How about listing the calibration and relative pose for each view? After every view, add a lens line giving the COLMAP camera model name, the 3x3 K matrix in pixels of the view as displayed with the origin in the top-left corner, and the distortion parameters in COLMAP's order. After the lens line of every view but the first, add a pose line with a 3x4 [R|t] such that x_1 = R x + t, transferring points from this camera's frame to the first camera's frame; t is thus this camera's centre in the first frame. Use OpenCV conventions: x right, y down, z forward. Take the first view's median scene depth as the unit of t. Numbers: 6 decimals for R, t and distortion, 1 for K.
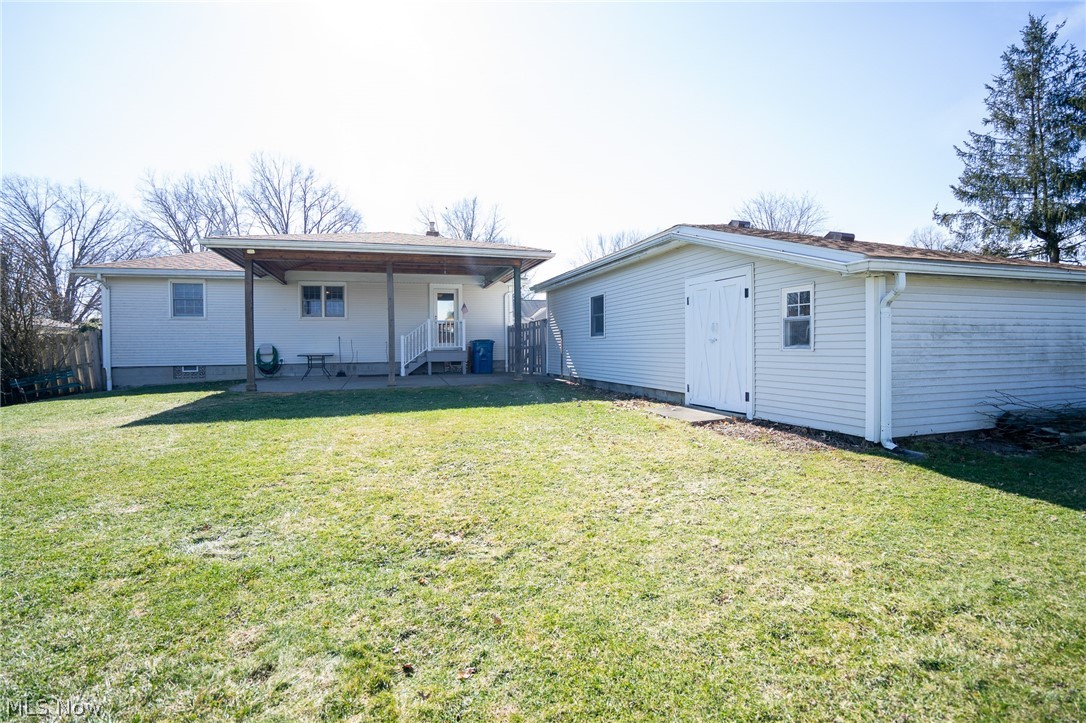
lens RADIAL K [[494.1, 0, 542.7], [0, 494.1, 359.8], [0, 0, 1]] dist [-0.060880, 0.020518]
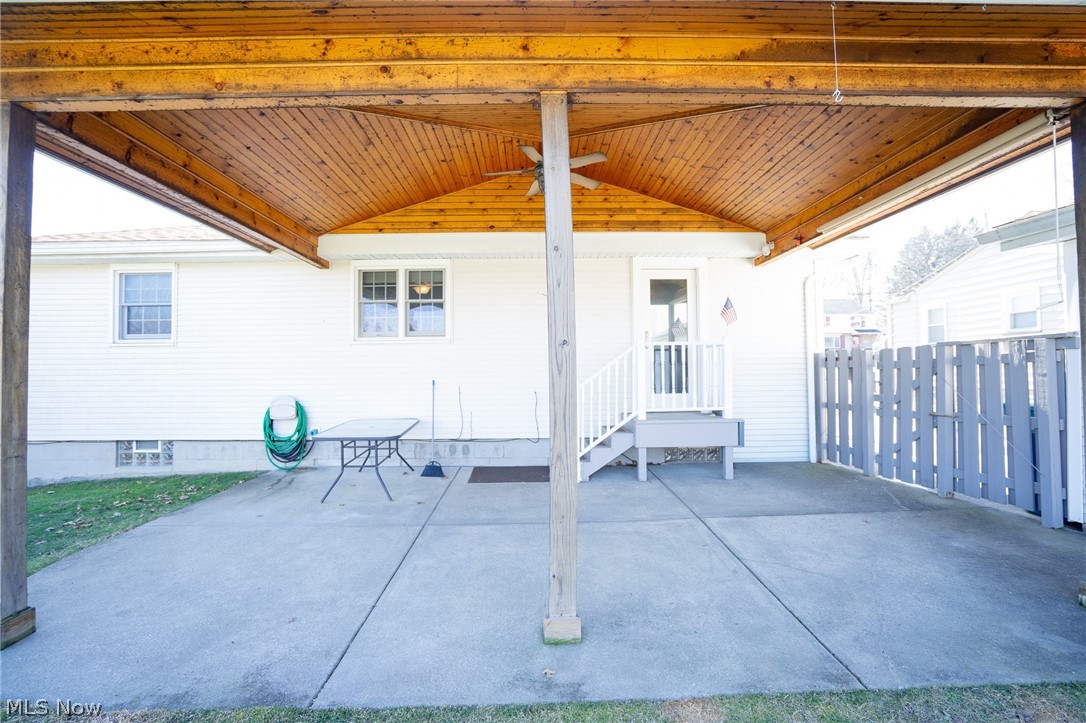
lens RADIAL K [[496.9, 0, 539.0], [0, 496.9, 359.9], [0, 0, 1]] dist [-0.067552, 0.027527]
pose [[0.959889, -0.003181, -0.280362, -0.192094], [-0.008504, 0.999145, -0.040455, -0.047744], [0.280251, 0.041217, 0.959041, 0.578816]]
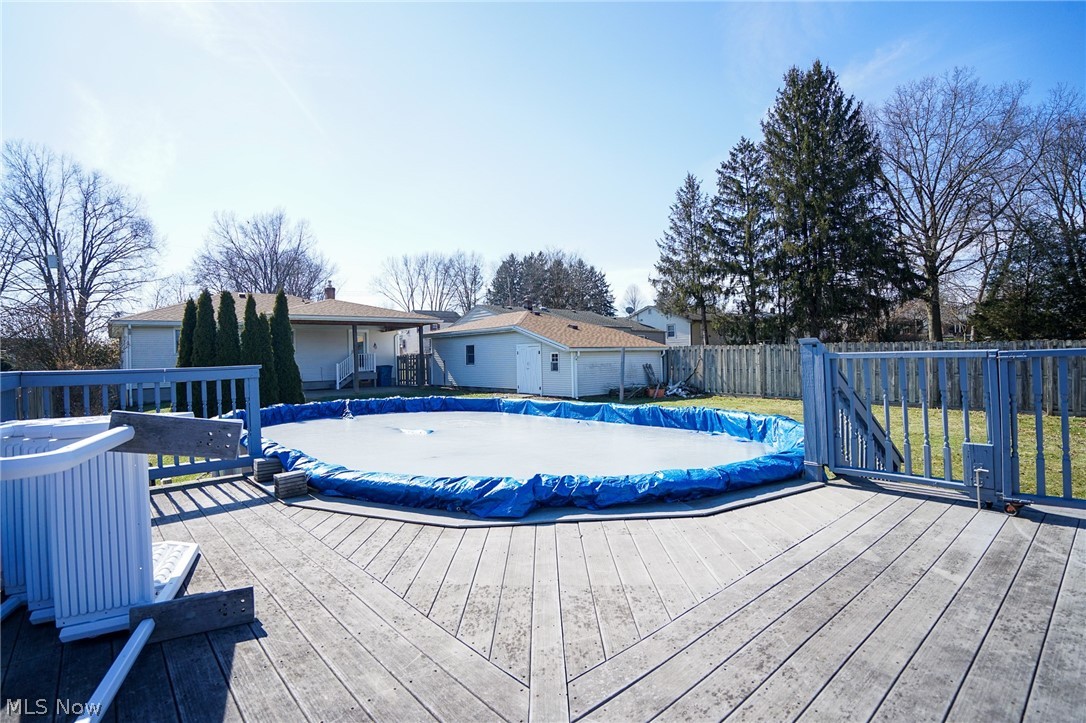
lens RADIAL K [[505.5, 0, 543.0], [0, 505.5, 361.5], [0, 0, 1]] dist [-0.043028, 0.013350]
pose [[0.919742, -0.015406, 0.392222, -0.298741], [0.024046, 0.999564, -0.017125, -0.012731], [-0.391787, 0.025182, 0.919711, -0.714386]]
